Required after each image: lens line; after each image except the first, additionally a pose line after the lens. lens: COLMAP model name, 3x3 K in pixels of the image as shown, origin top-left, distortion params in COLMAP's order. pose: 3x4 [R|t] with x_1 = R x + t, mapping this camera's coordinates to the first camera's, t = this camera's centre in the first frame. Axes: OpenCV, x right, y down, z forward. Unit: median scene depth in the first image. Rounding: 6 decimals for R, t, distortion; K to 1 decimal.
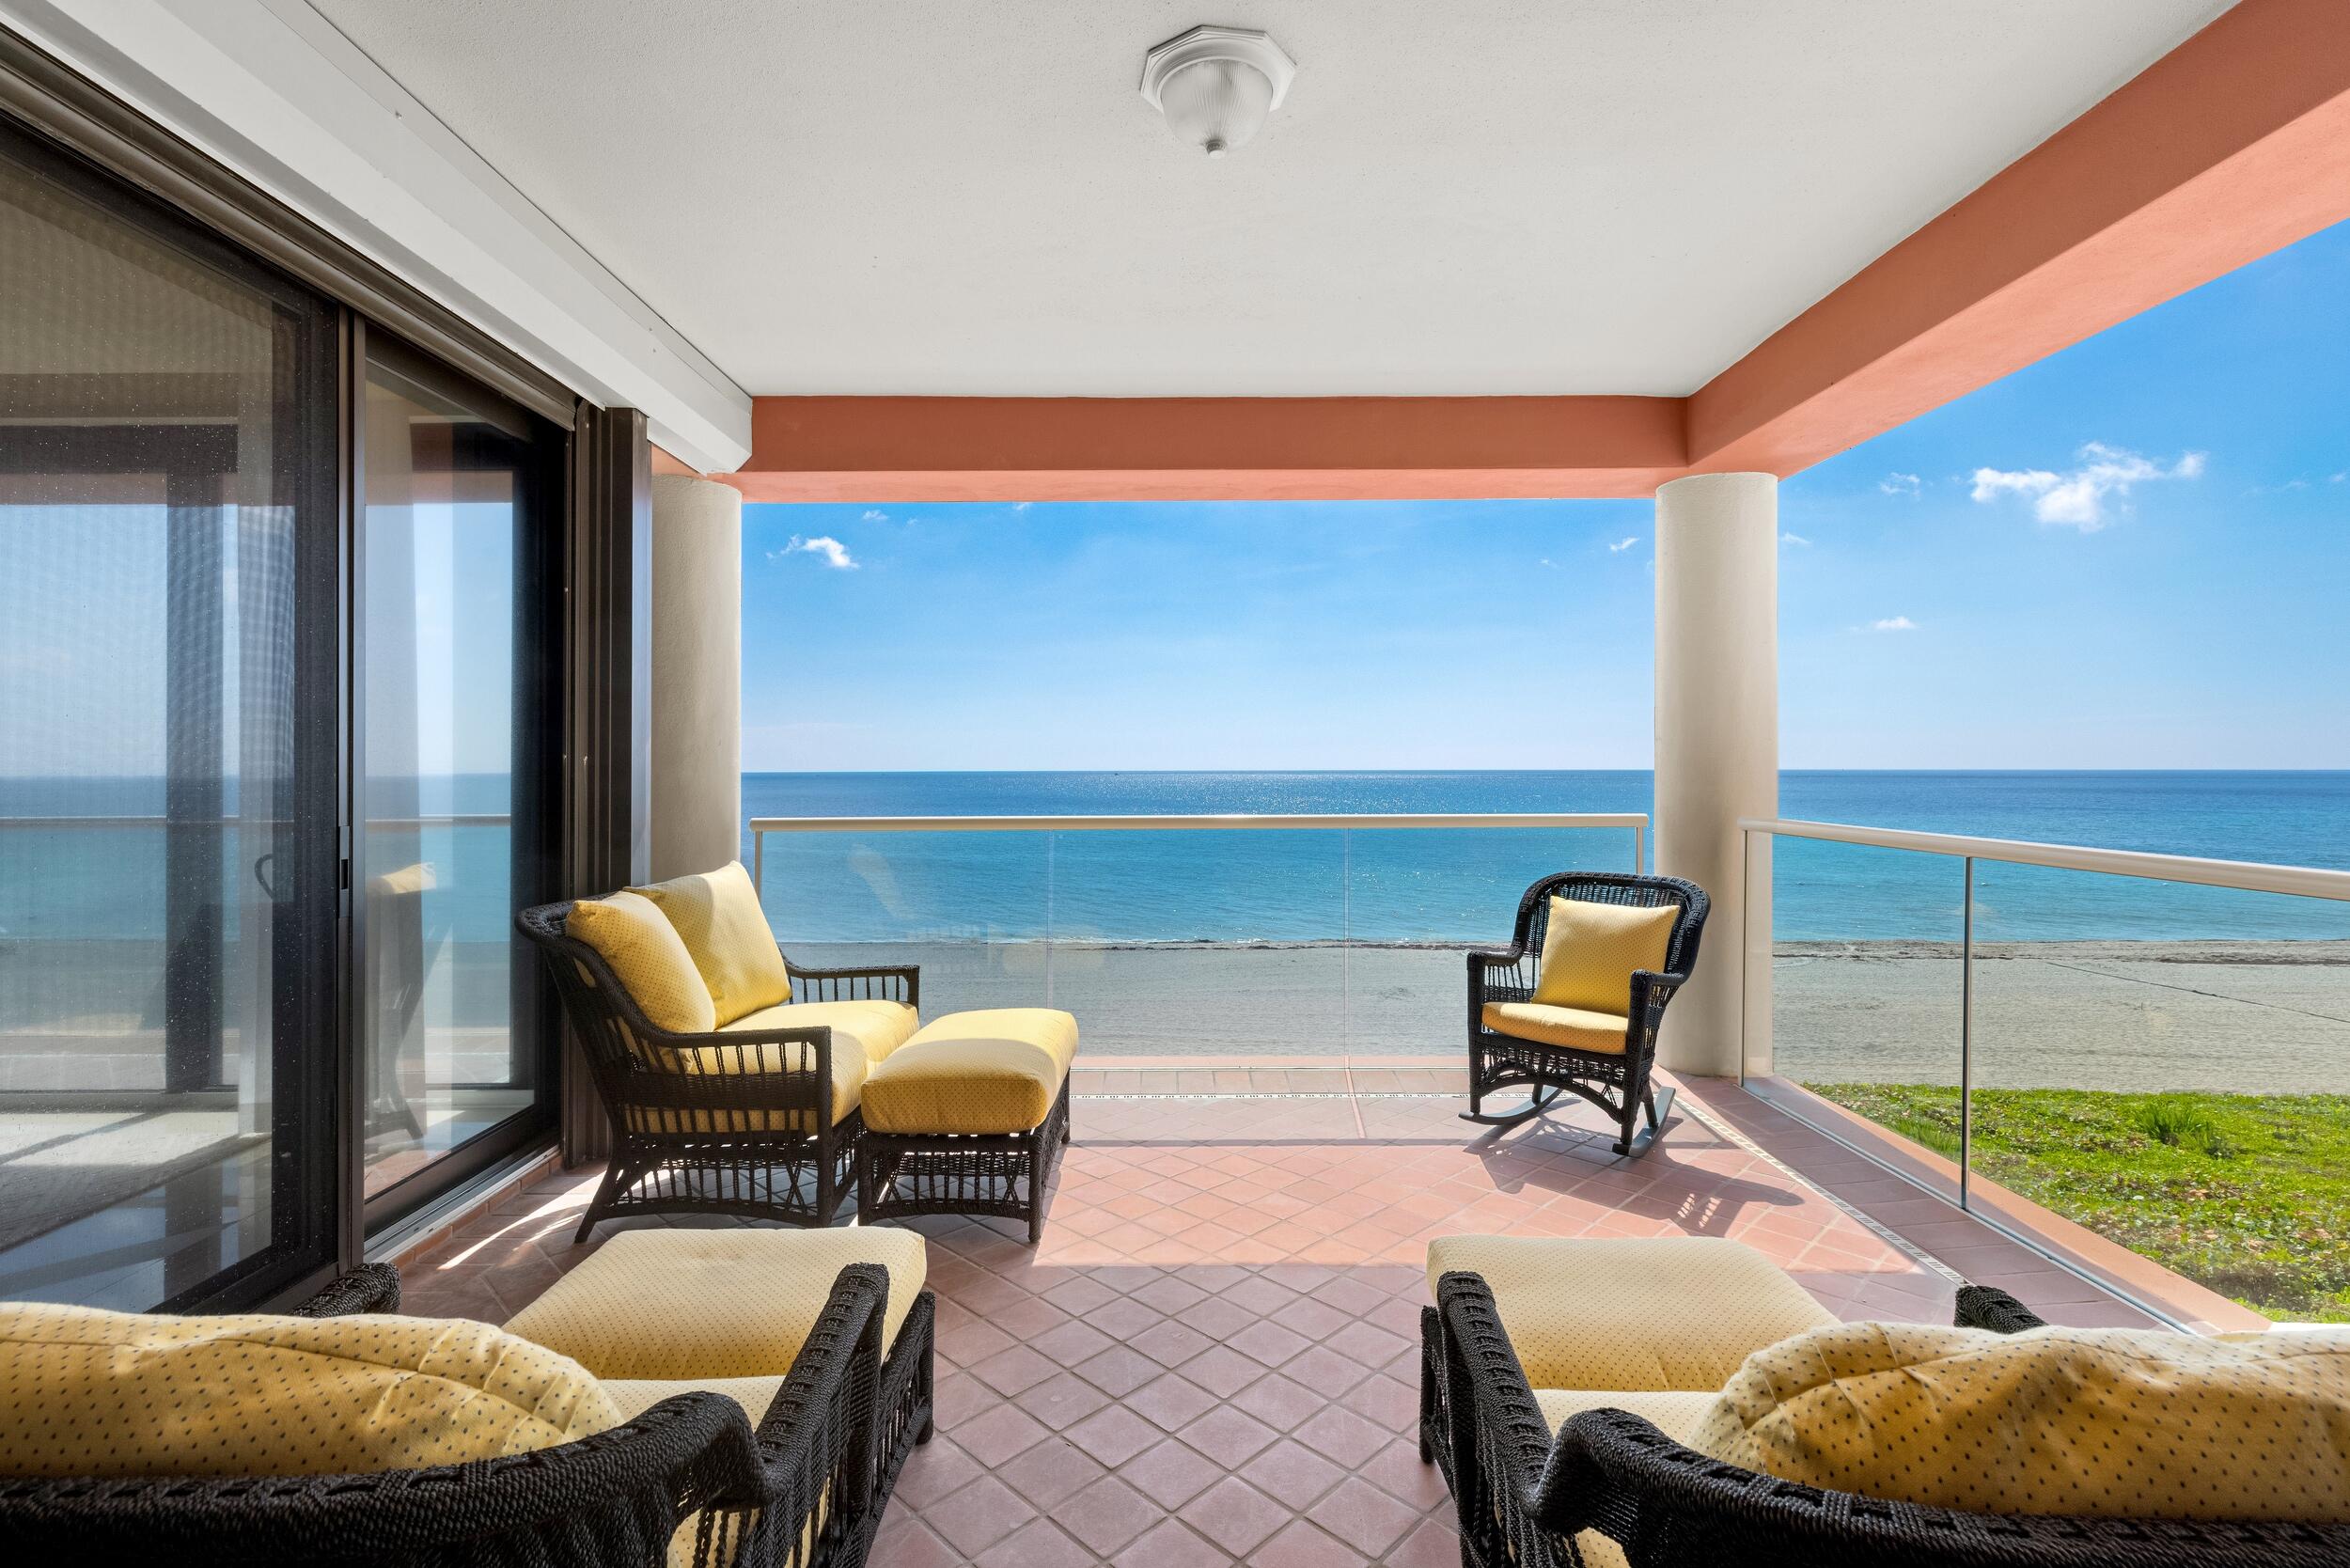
lens RADIAL K [[1106.3, 0, 1164.7], [0, 1106.3, 776.0], [0, 0, 1]] dist [0.005982, -0.000674]
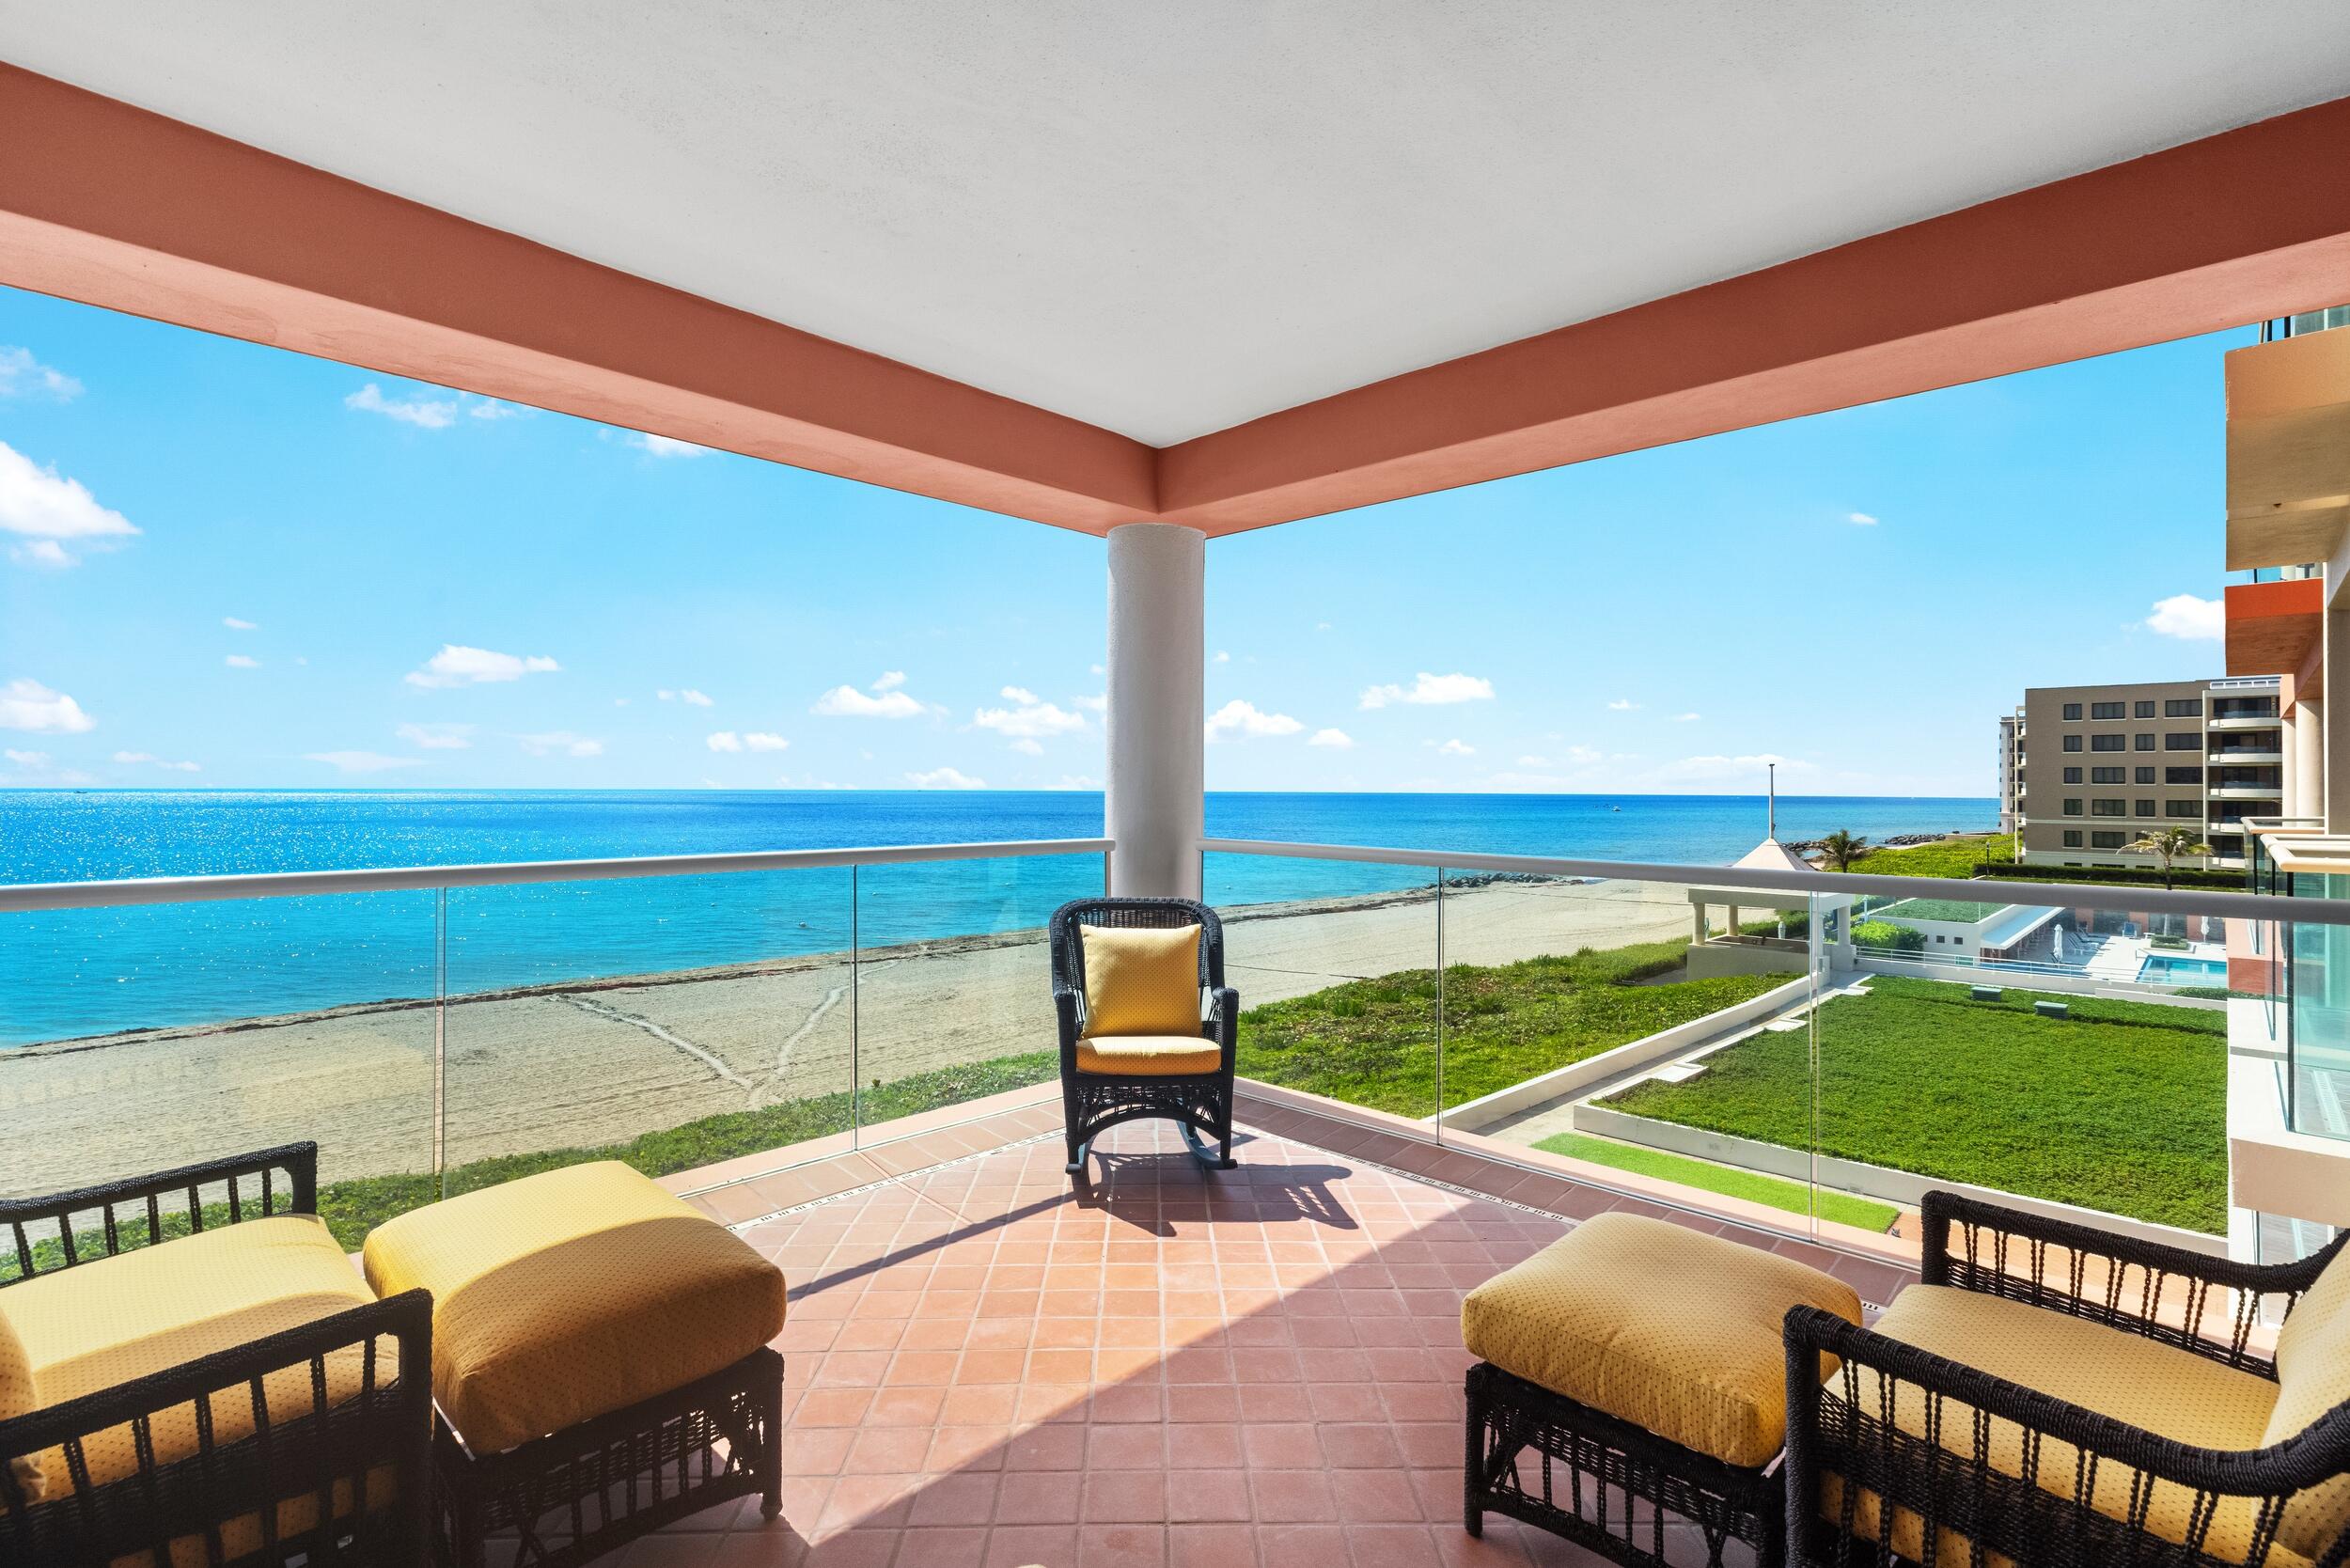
lens RADIAL K [[1106.3, 0, 1189.0], [0, 1106.3, 773.0], [0, 0, 1]] dist [0.005982, -0.000674]
pose [[0.685619, 0.015201, 0.727802, -0.333794], [0.000400, 0.999774, -0.021258, -0.005769], [-0.727960, 0.014865, 0.685458, 0.278553]]
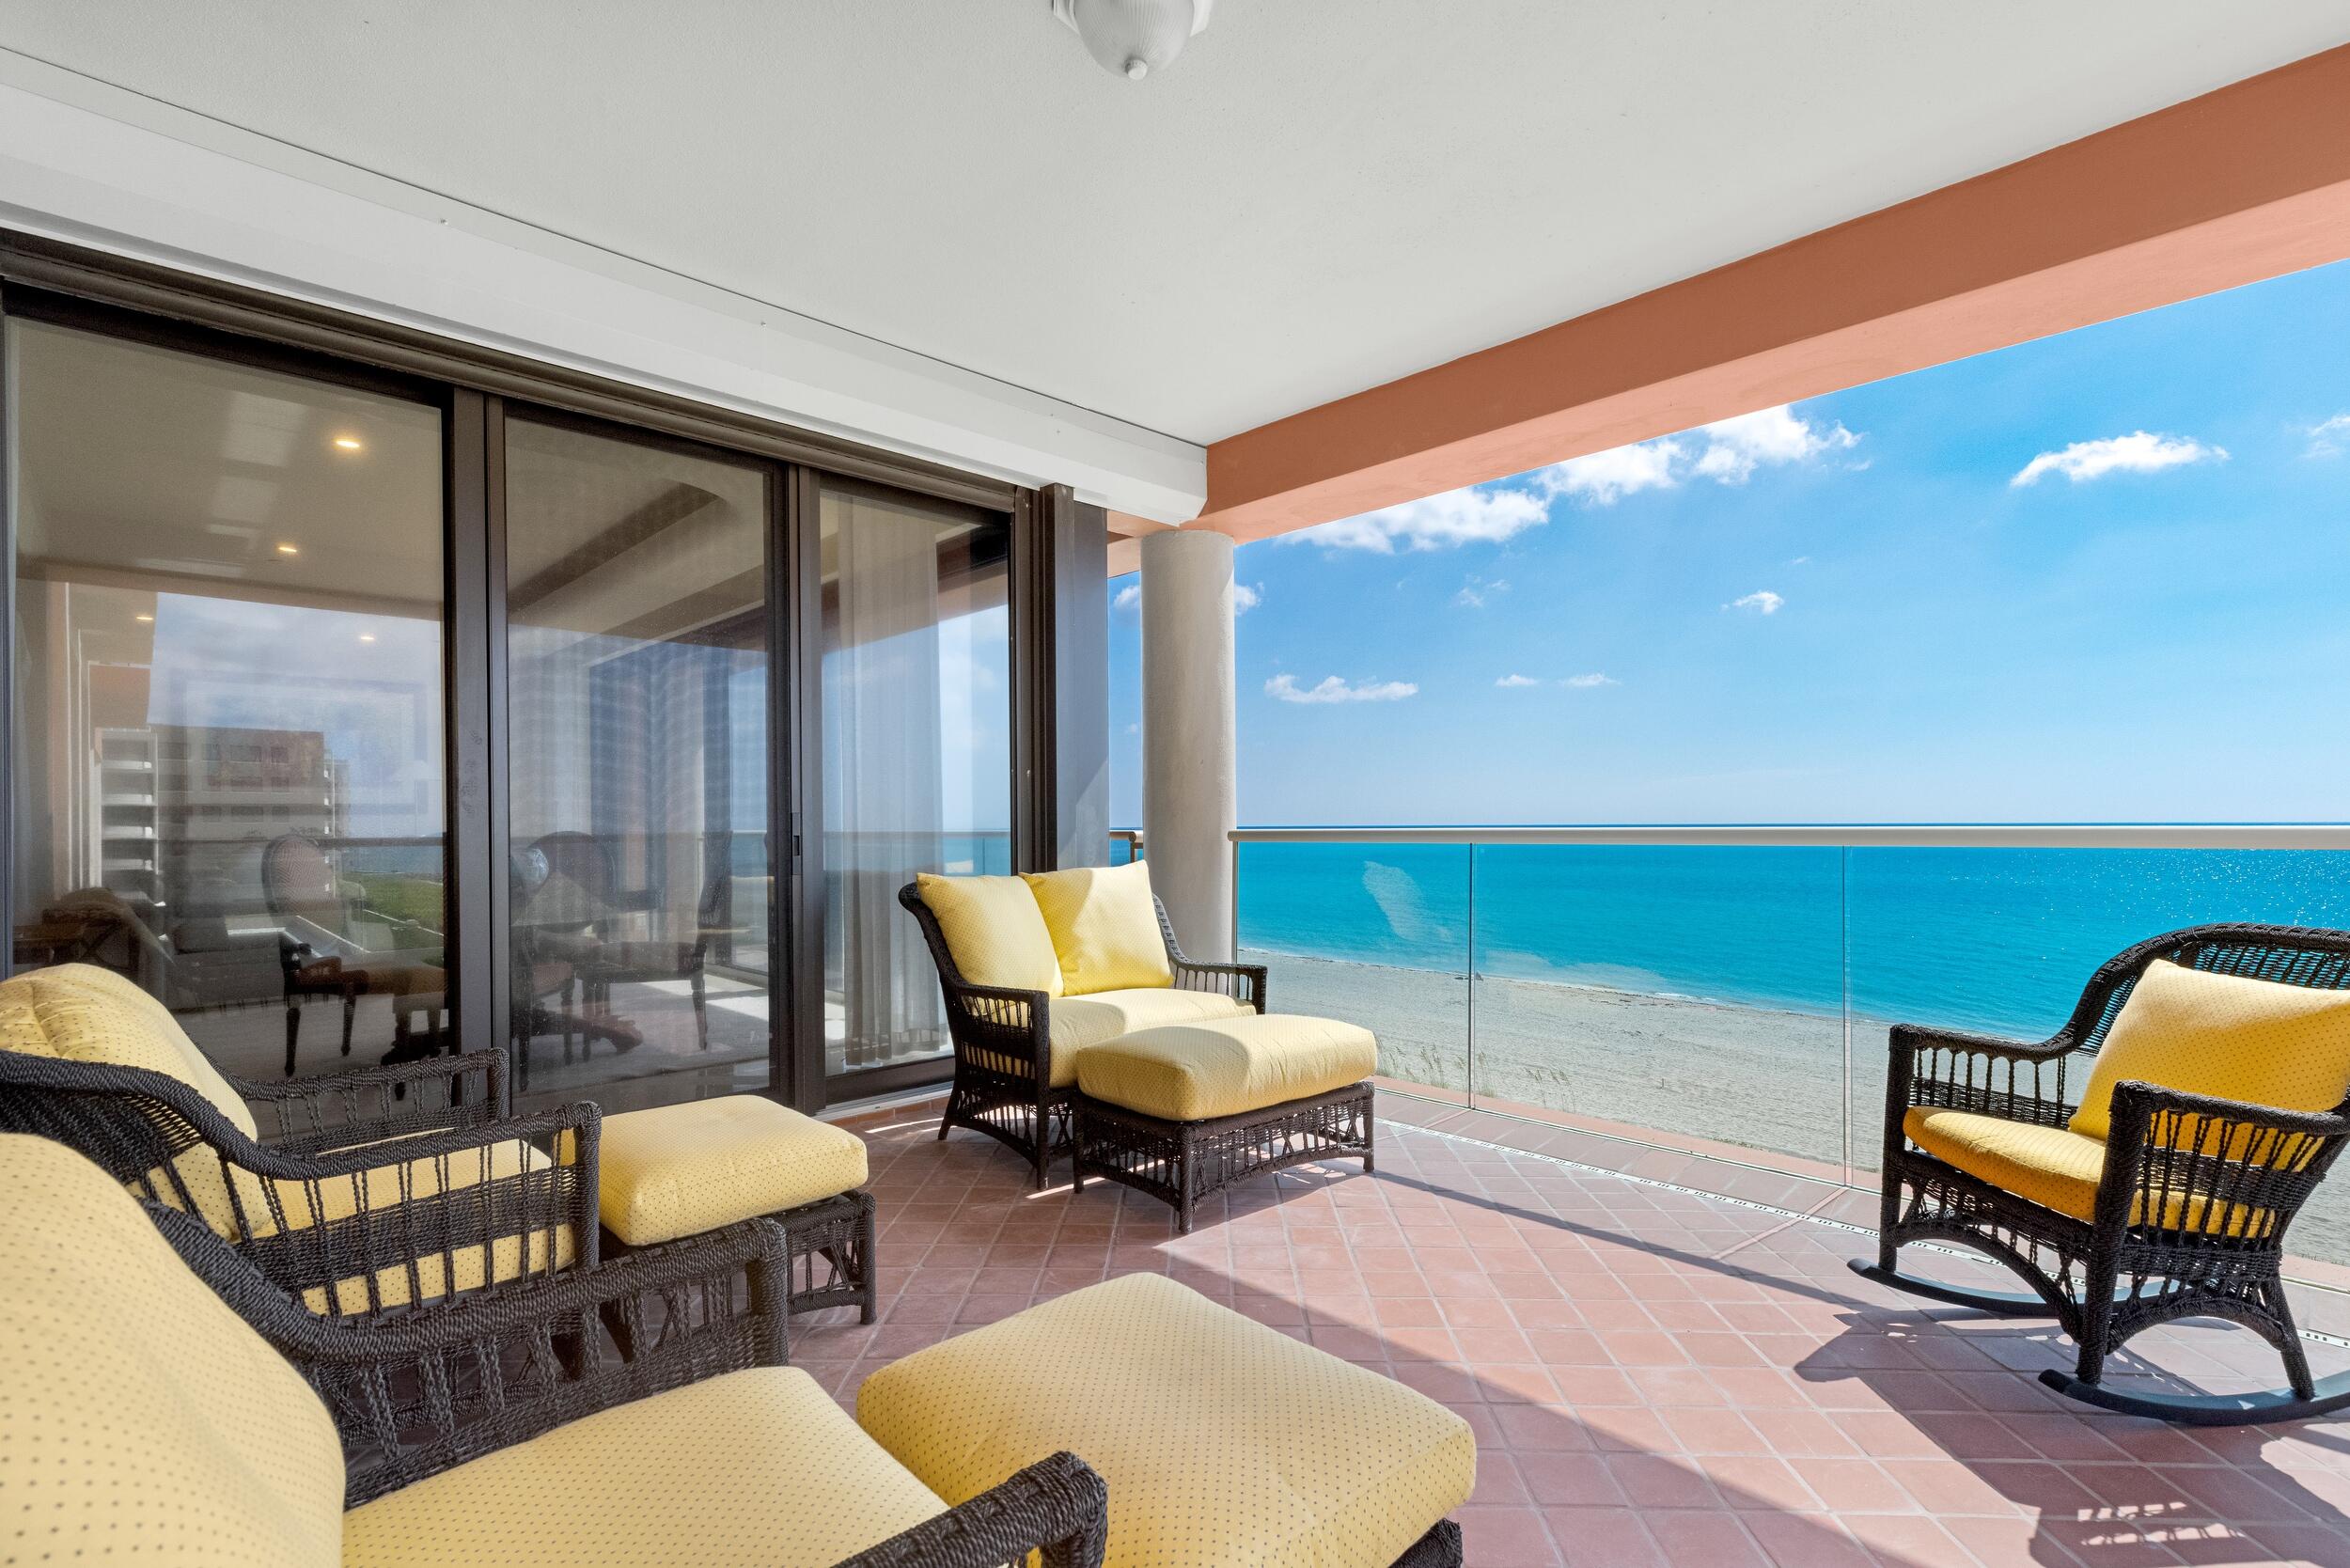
lens RADIAL K [[1106.3, 0, 1170.9], [0, 1106.3, 830.4], [0, 0, 1]] dist [0.005982, -0.000674]
pose [[0.685246, 0.001204, -0.728311, 0.462052], [-0.001564, 0.999999, 0.000181, 0.045511], [0.728310, 0.001015, 0.685247, 0.239160]]
